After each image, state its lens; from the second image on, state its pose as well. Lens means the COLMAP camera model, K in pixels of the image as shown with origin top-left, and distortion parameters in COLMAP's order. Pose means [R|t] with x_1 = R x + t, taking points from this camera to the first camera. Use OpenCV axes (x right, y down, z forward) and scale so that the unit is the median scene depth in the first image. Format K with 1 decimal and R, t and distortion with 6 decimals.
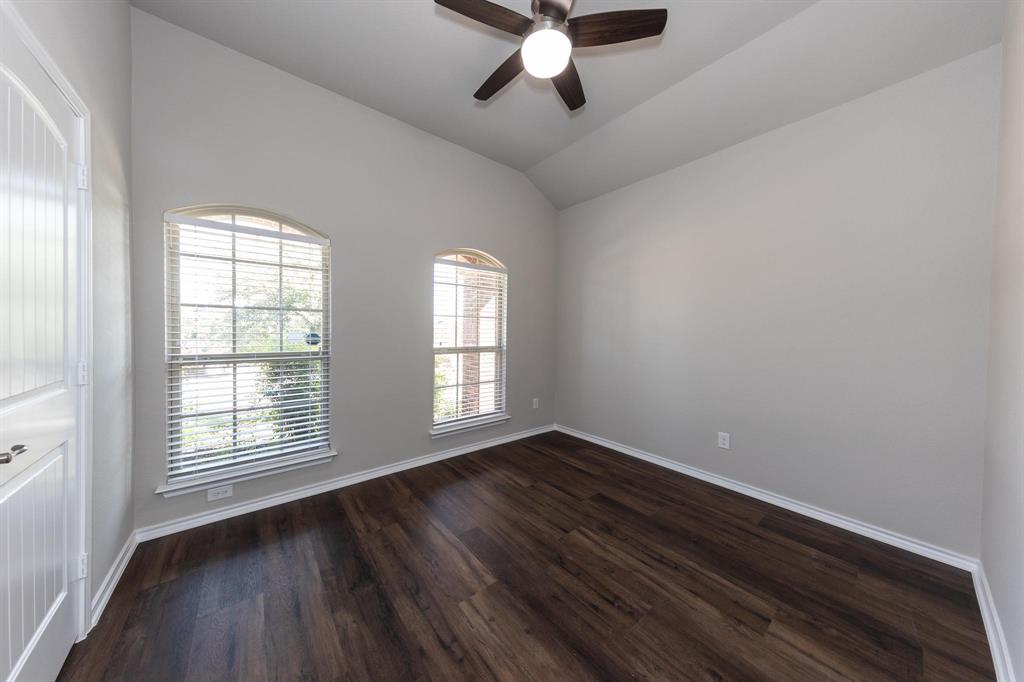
lens RADIAL K [[319.1, 0, 511.1], [0, 319.1, 332.0], [0, 0, 1]] dist [0.002479, -0.000201]
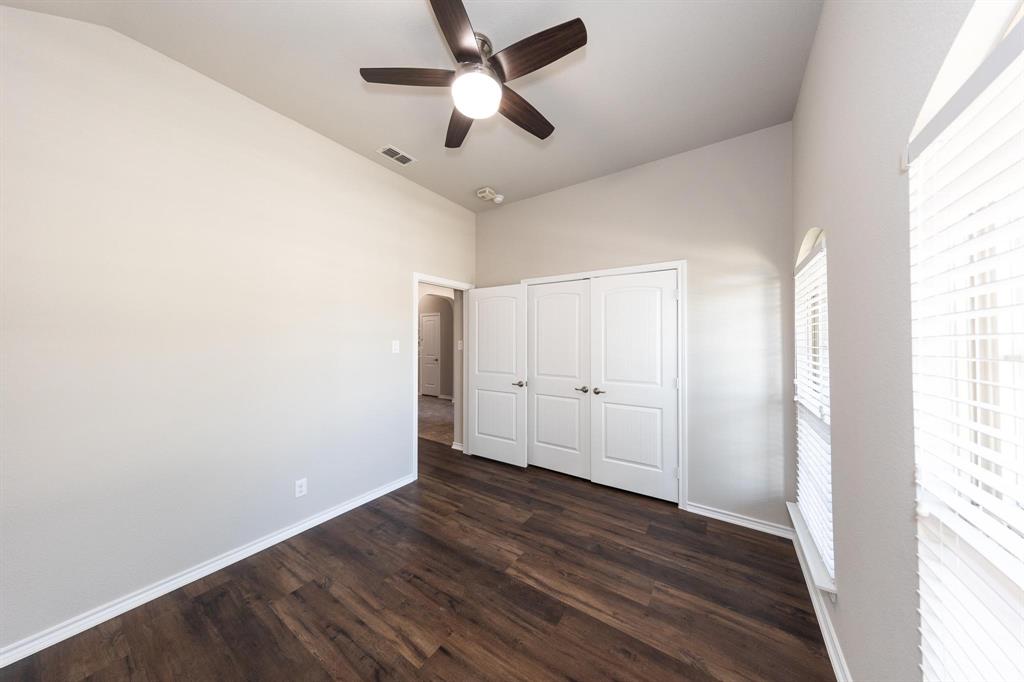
lens RADIAL K [[319.1, 0, 511.7], [0, 319.1, 339.5], [0, 0, 1]] dist [0.002479, -0.000201]
pose [[-0.956818, -0.015148, -0.290291, 0.307156], [-0.015870, 0.999874, 0.000133, -0.124112], [0.290253, 0.004734, -0.956938, 2.203528]]
